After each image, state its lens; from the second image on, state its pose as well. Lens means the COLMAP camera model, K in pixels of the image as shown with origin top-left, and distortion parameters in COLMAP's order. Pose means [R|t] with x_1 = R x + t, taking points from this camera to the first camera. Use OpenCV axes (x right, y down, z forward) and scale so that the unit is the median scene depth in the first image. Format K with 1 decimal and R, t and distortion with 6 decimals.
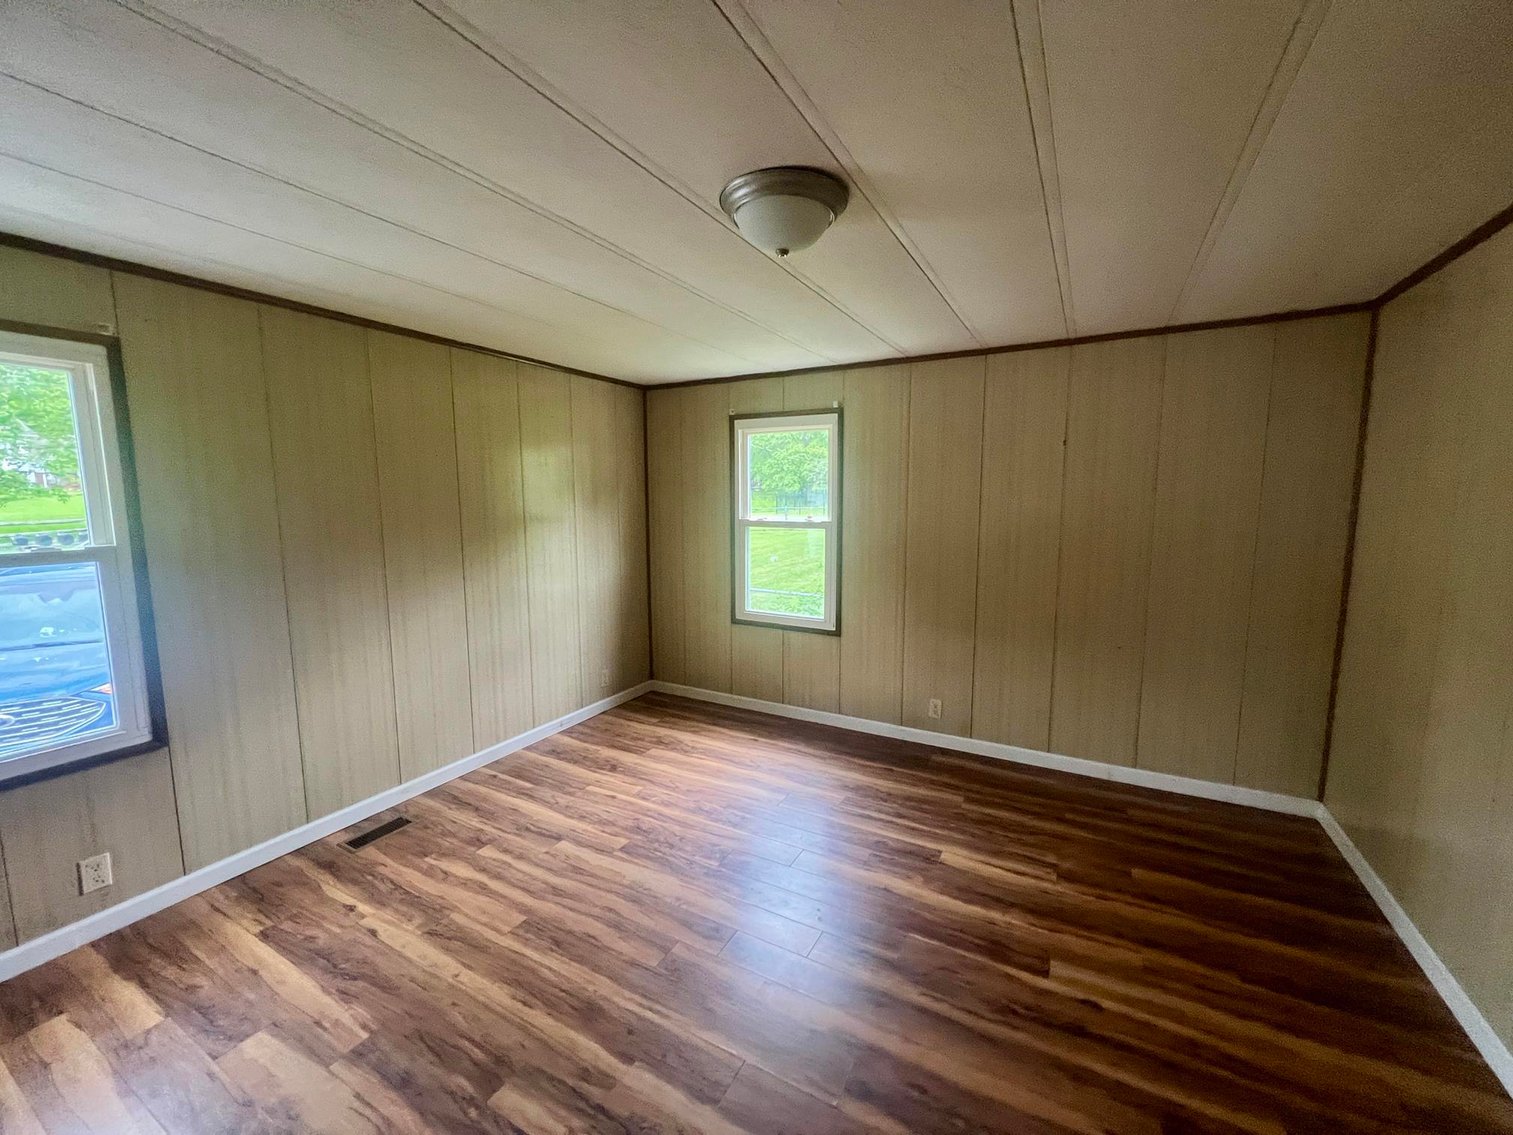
lens RADIAL K [[609.4, 0, 753.2], [0, 609.4, 568.0], [0, 0, 1]] dist [0.002413, 0.000781]
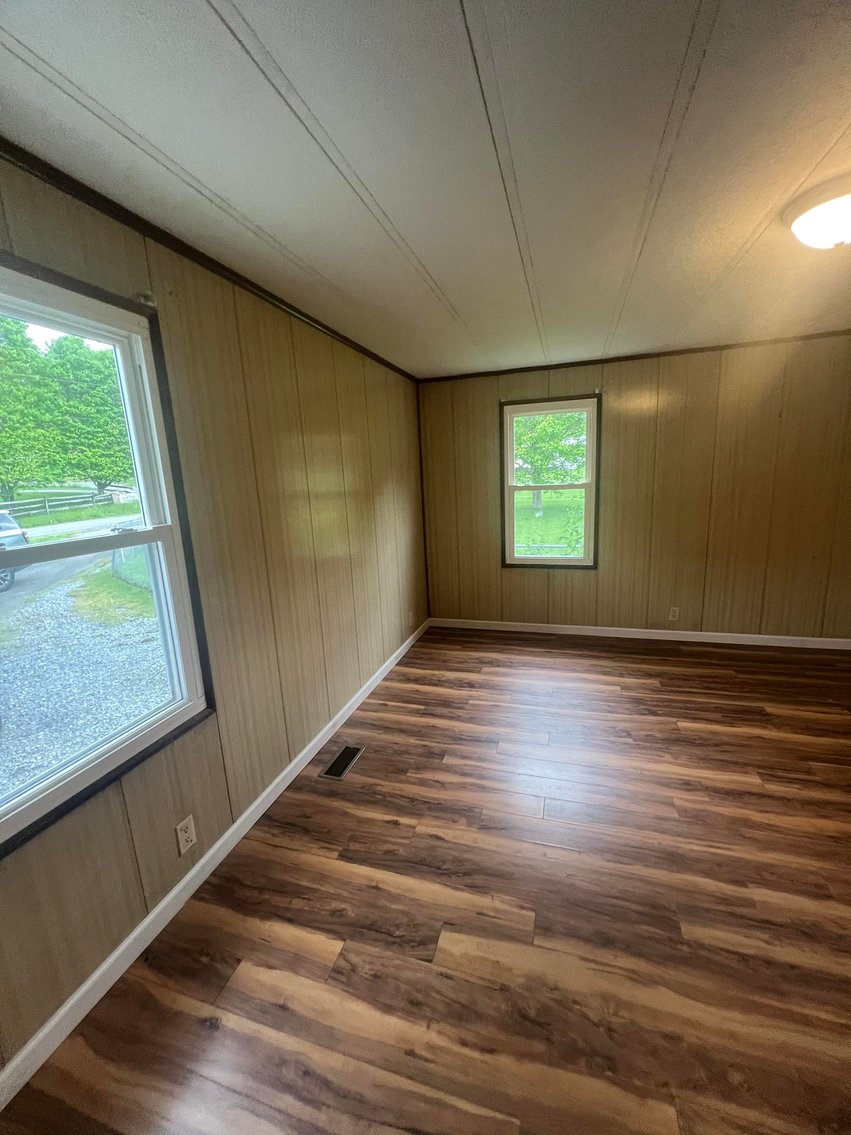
lens RADIAL K [[457.2, 0, 427.4], [0, 457.2, 566.8], [0, 0, 1]] dist [0.002413, 0.000781]
pose [[0.976854, -0.082894, 0.197191, -0.521149], [0.068192, 0.994442, 0.080222, 0.001359], [-0.202745, -0.064919, 0.977077, 0.114142]]
